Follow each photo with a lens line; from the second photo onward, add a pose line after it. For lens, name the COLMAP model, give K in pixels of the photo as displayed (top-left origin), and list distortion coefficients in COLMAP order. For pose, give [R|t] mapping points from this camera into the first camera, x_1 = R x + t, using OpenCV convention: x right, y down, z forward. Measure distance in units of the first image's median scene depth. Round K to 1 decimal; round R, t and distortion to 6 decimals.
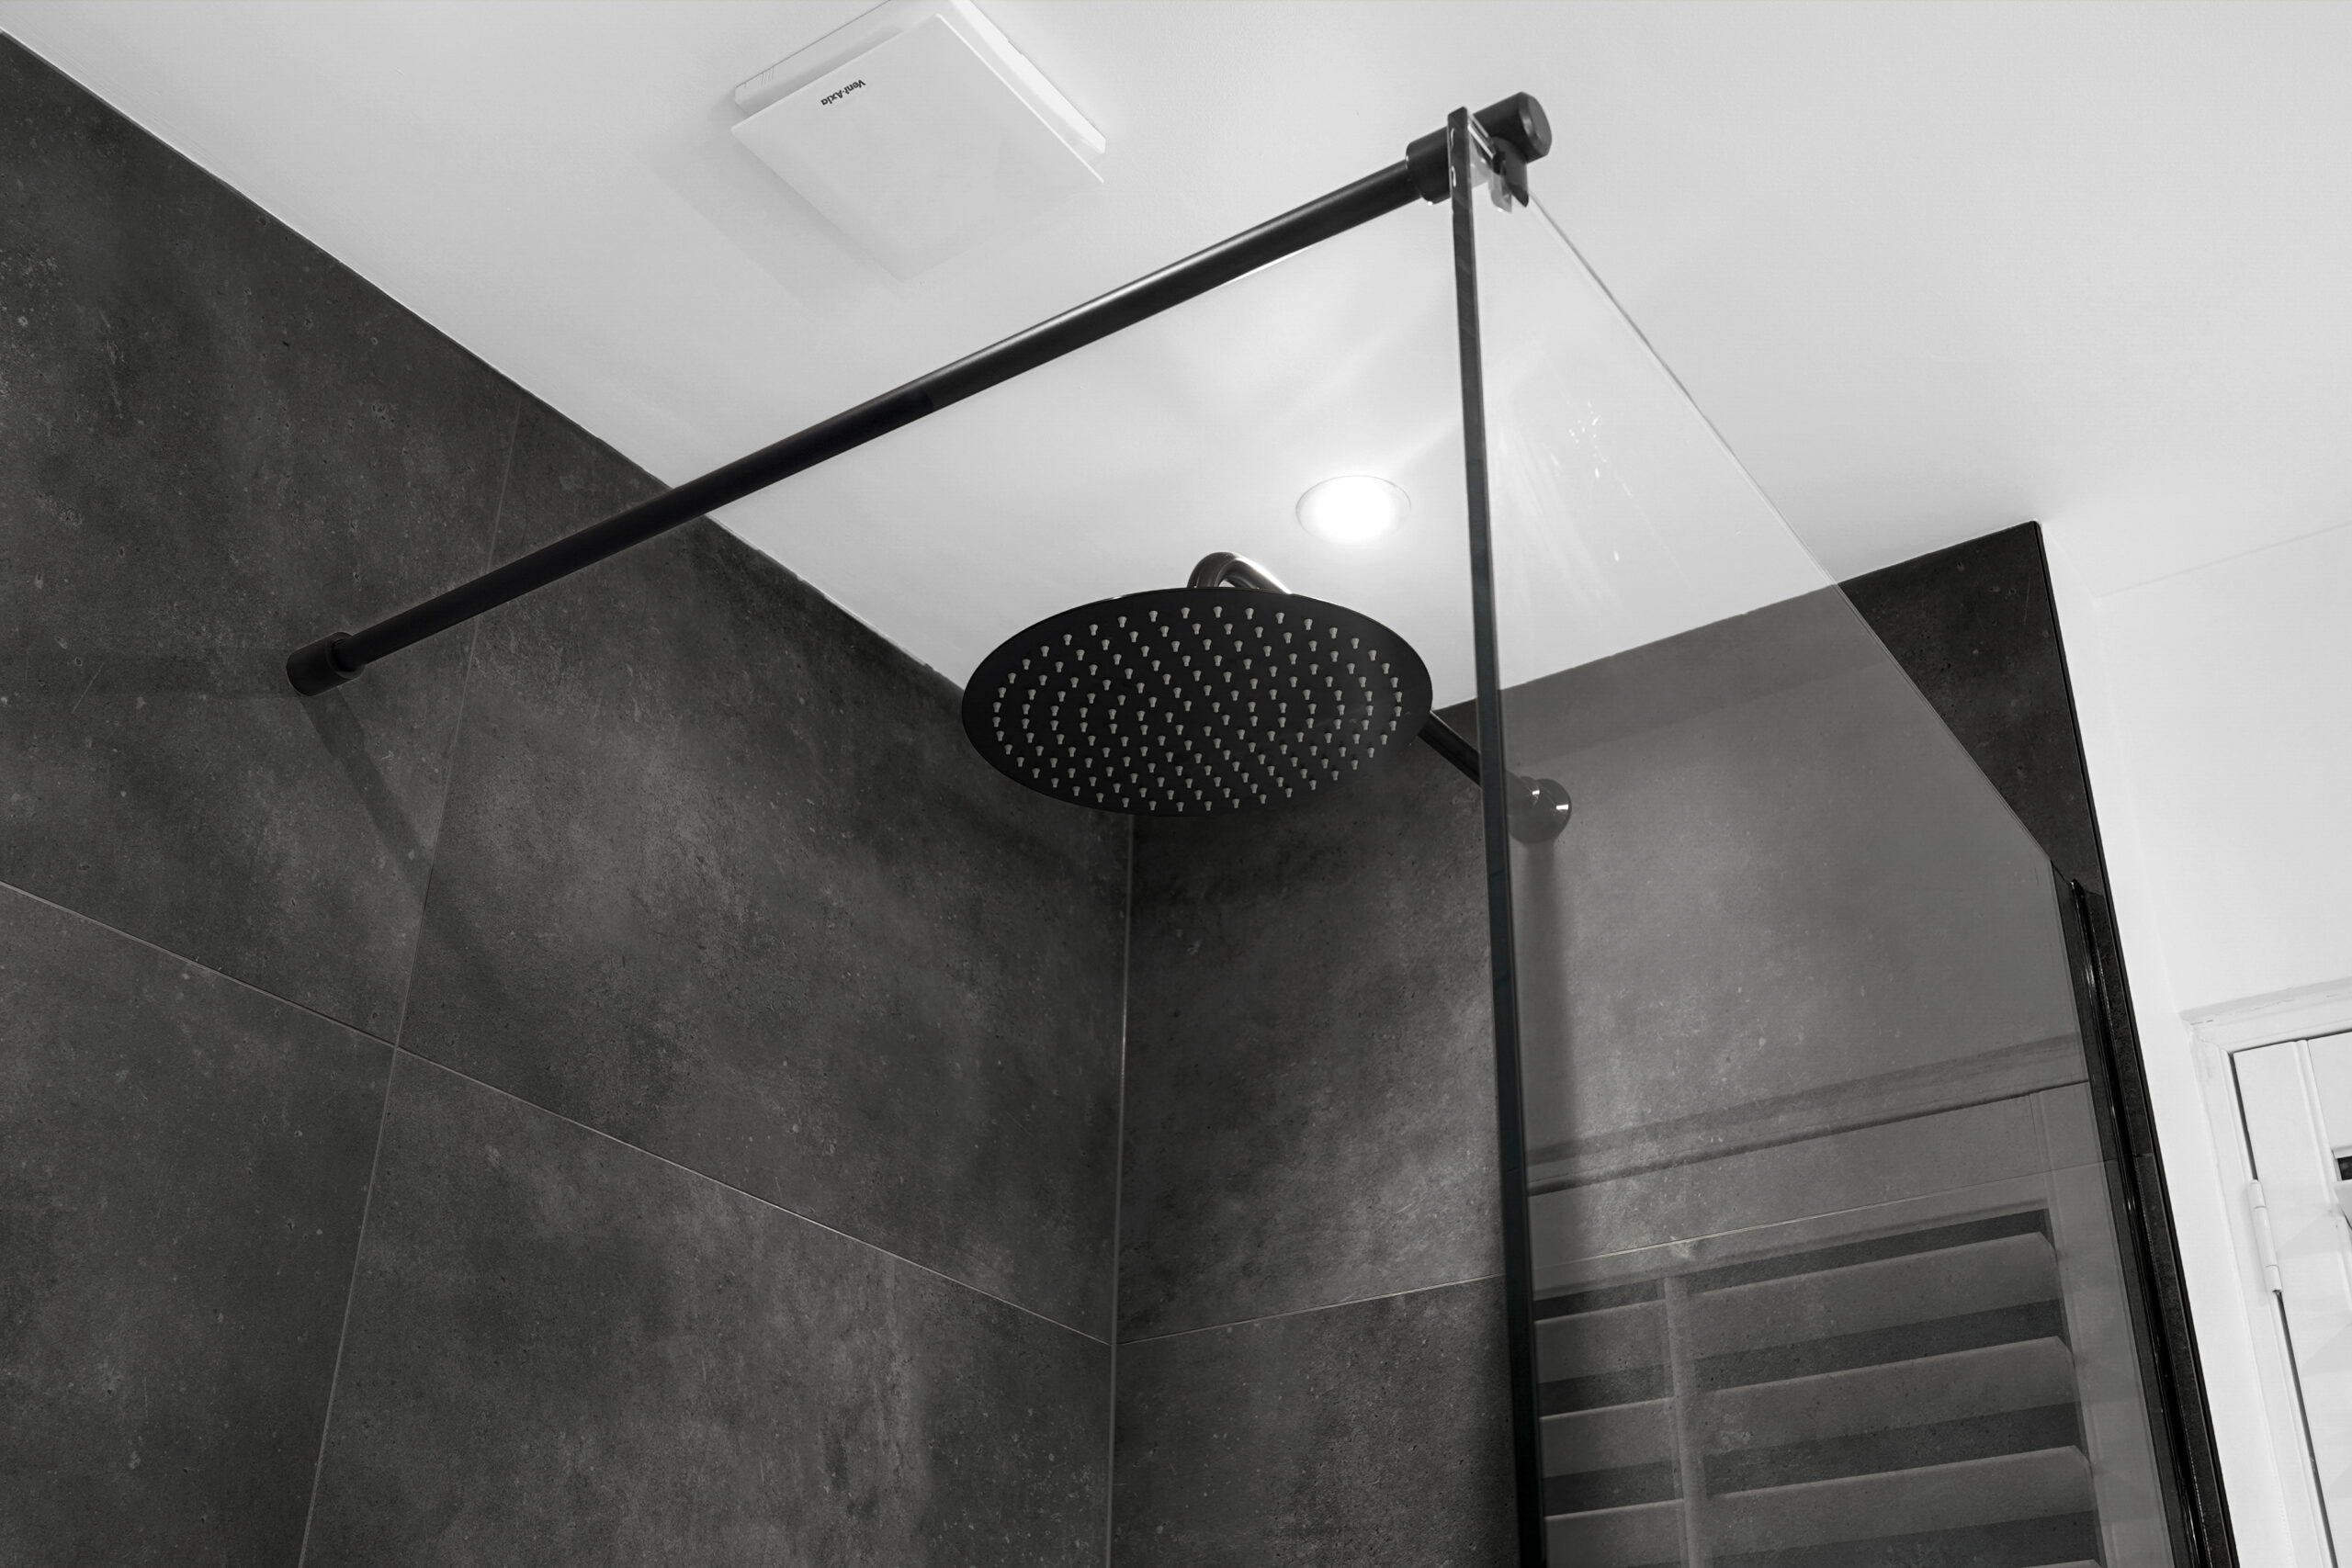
lens RADIAL K [[2384.9, 0, 1176.0], [0, 2384.9, 784.0], [0, 0, 1]] dist [-0.019204, 0.015089]
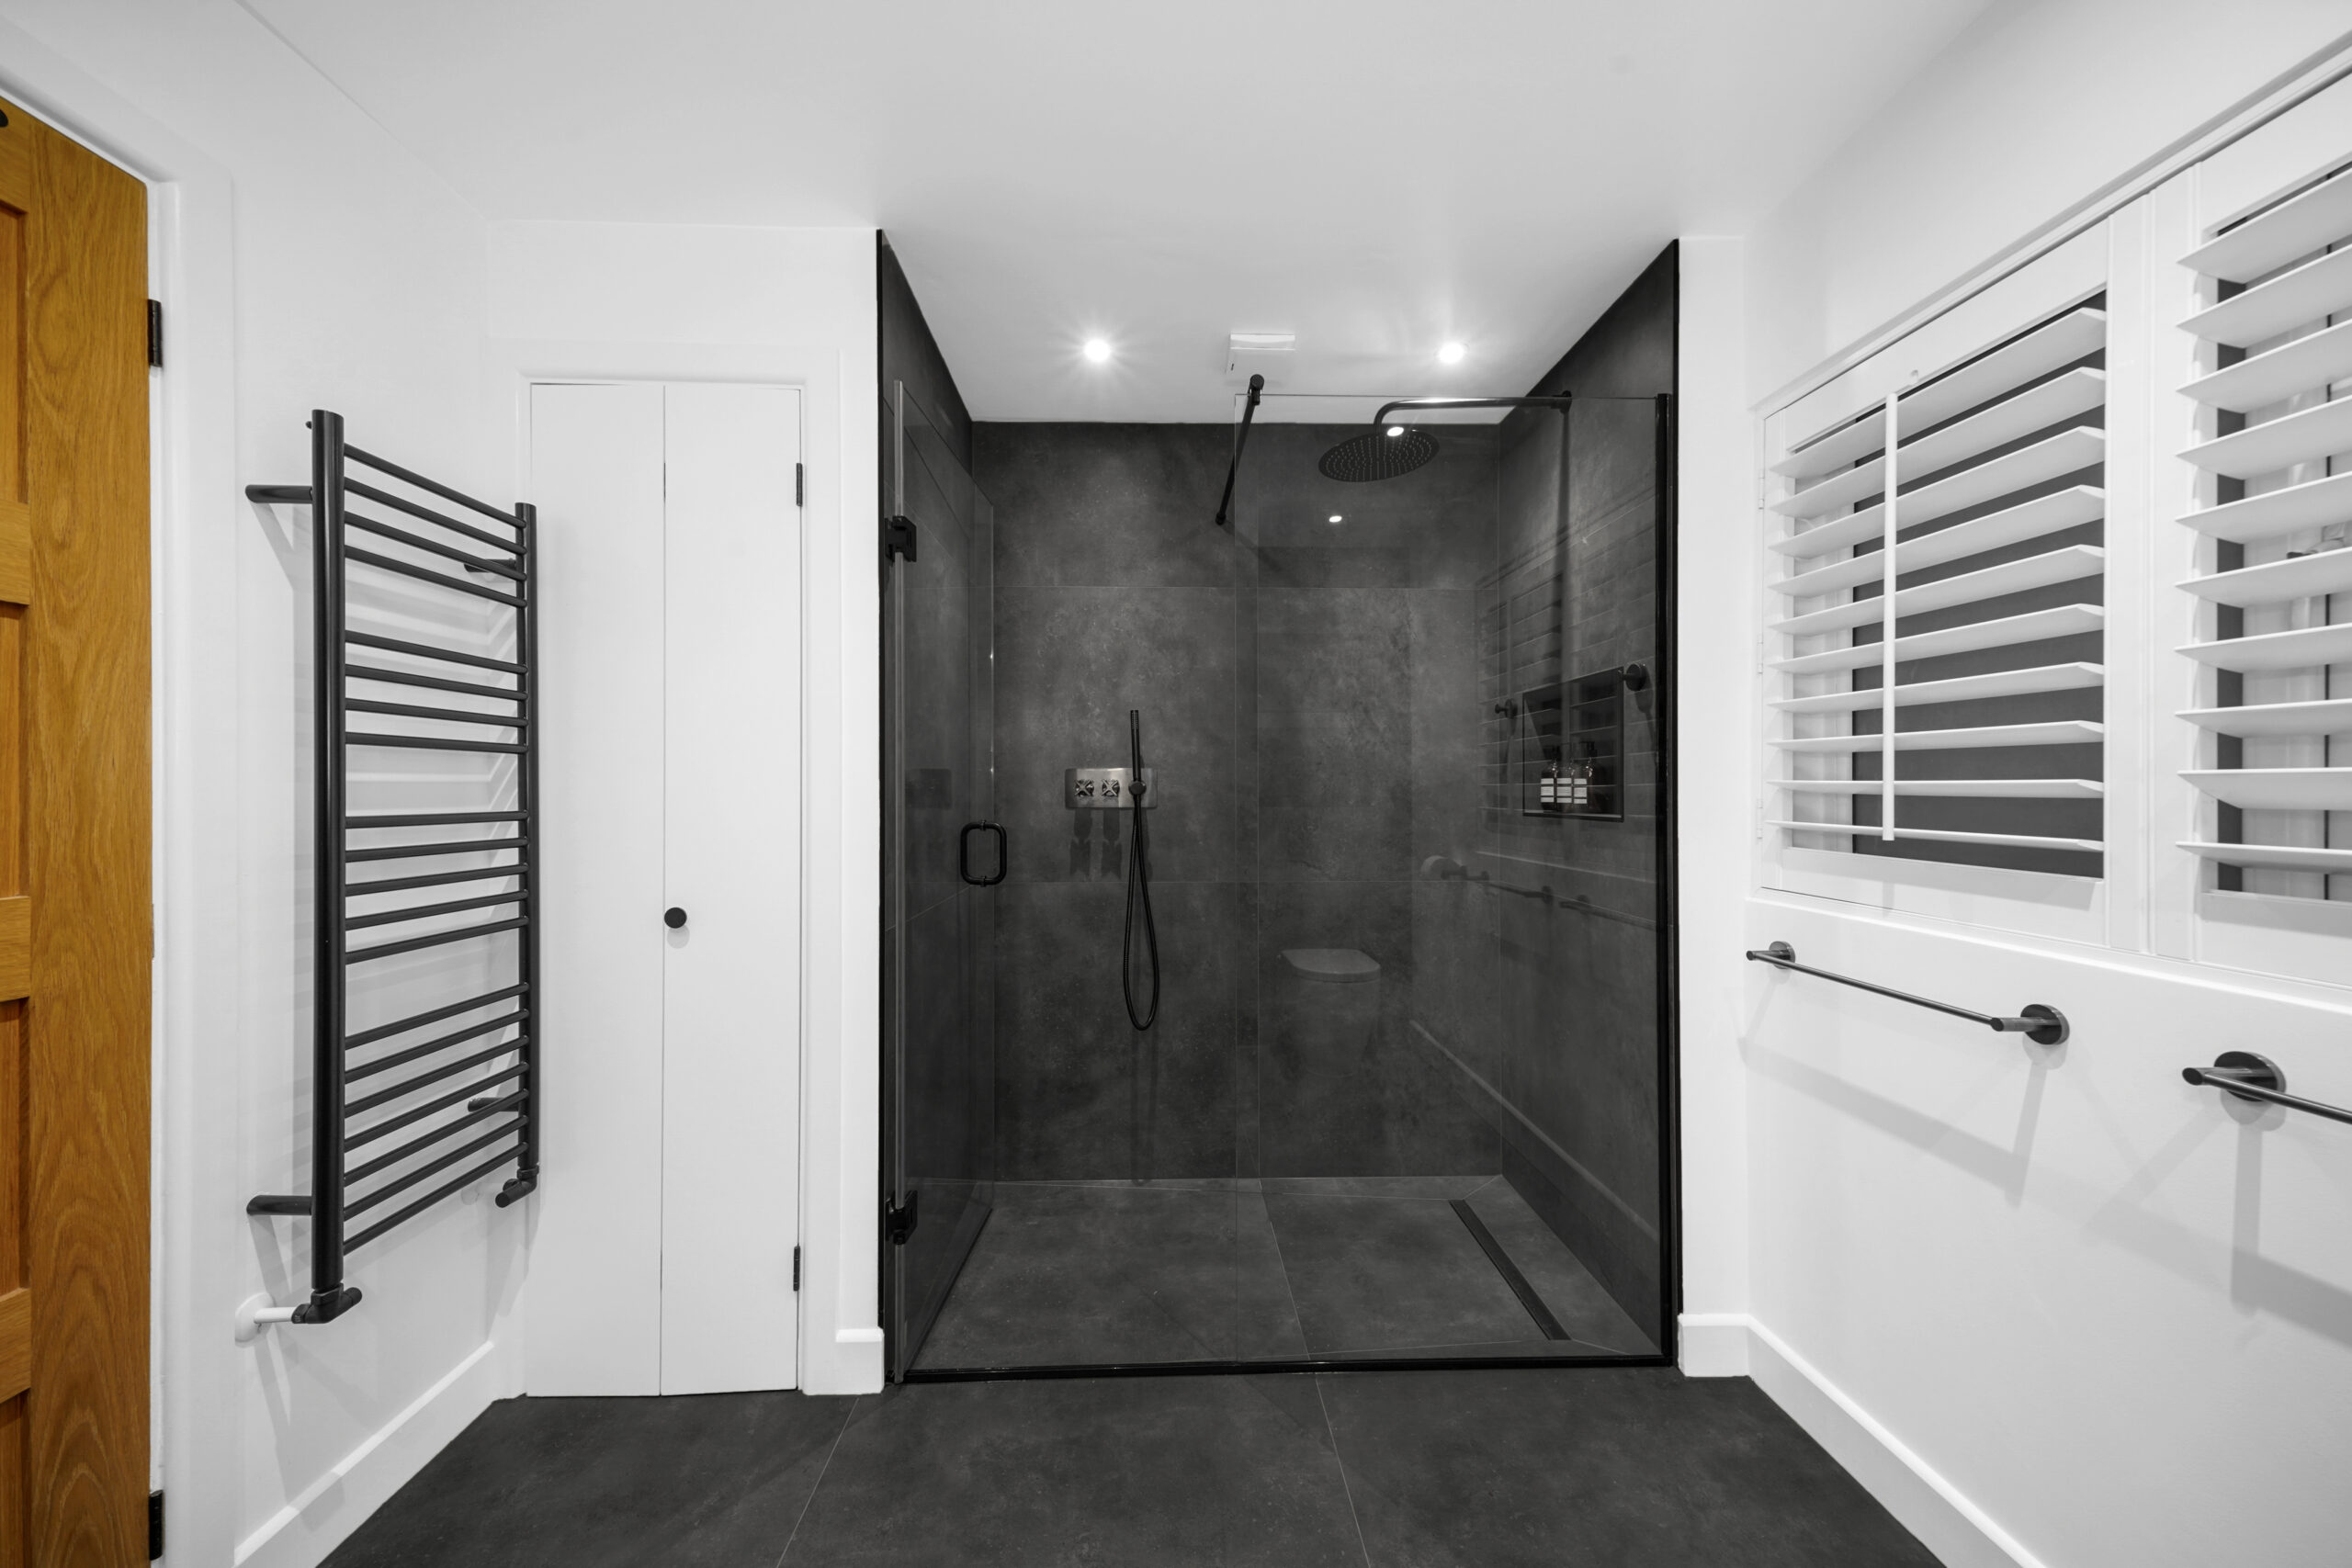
lens RADIAL K [[809.0, 0, 1165.7], [0, 809.0, 788.5], [0, 0, 1]] dist [0.011009, -0.000148]
pose [[0.582668, -0.018954, -0.812489, 0.806159], [0.402512, 0.875232, 0.268239, -0.047620], [0.706032, -0.483331, 0.517600, -0.201309]]
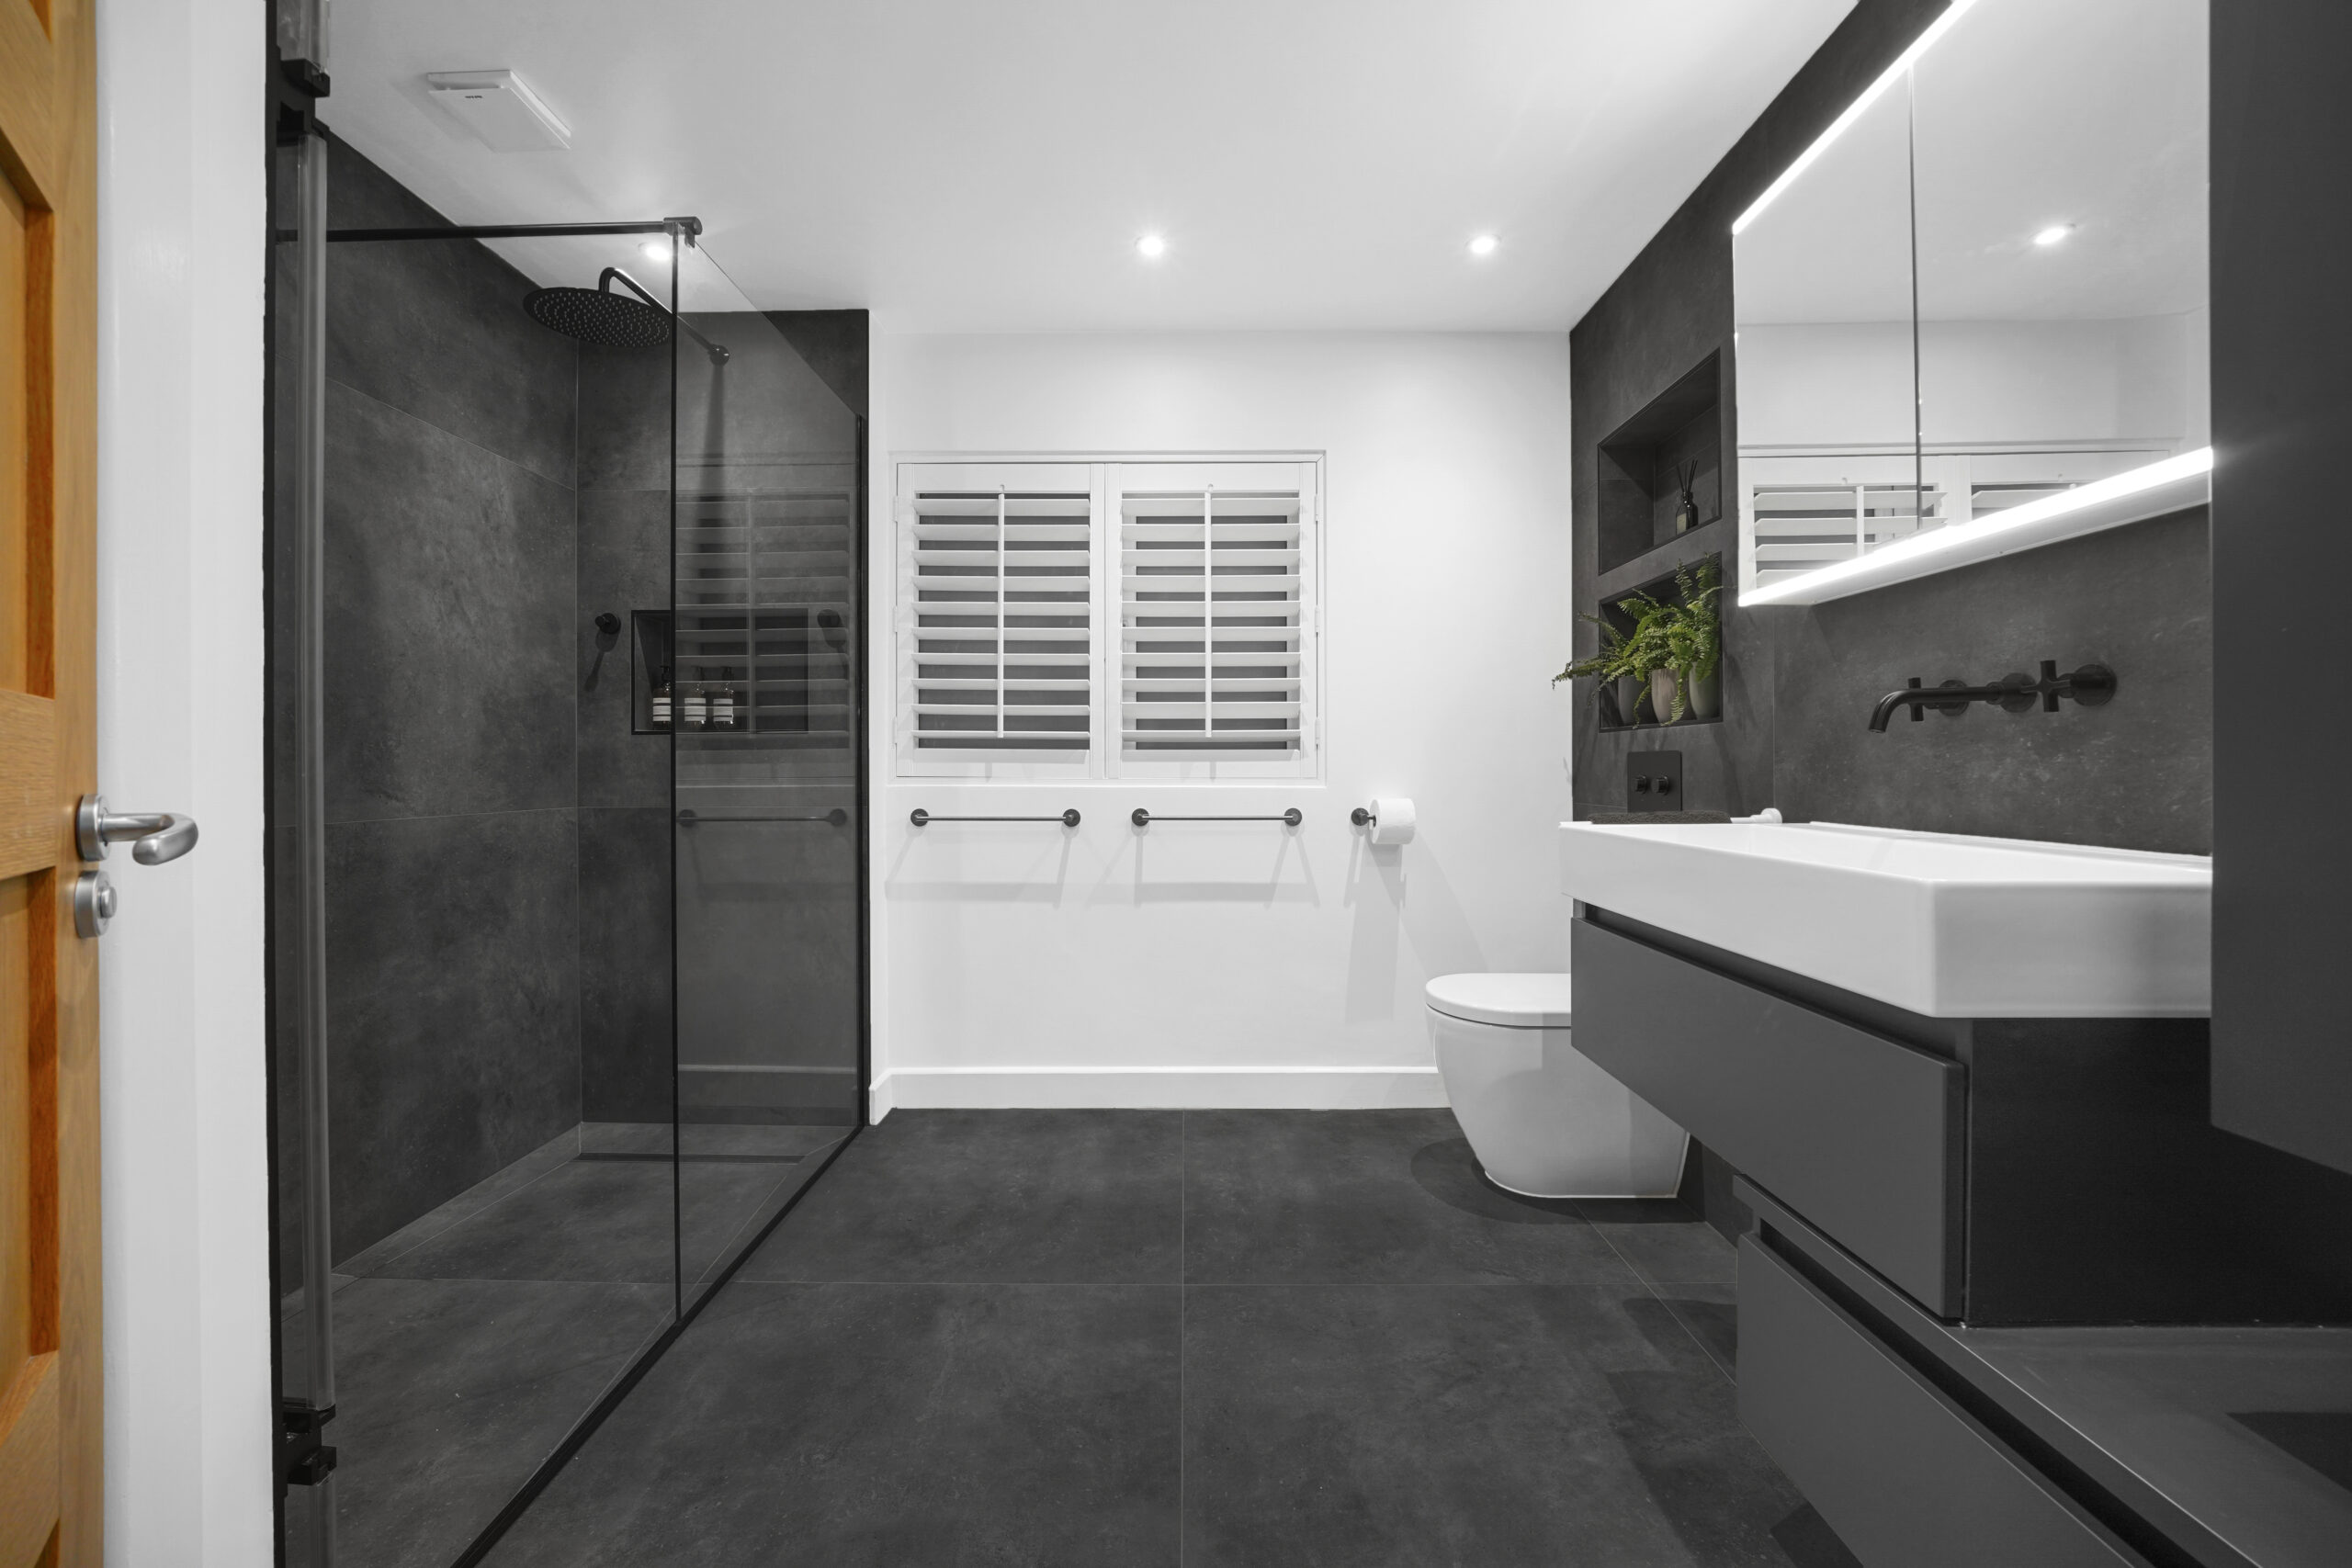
lens RADIAL K [[878.4, 0, 1174.5], [0, 878.4, 770.0], [0, 0, 1]] dist [-0.016659, 0.000169]
pose [[0.834130, -0.019213, 0.551234, -0.006558], [-0.253374, 0.874359, 0.413882, -0.174130], [-0.489928, -0.484899, 0.724461, -0.609999]]
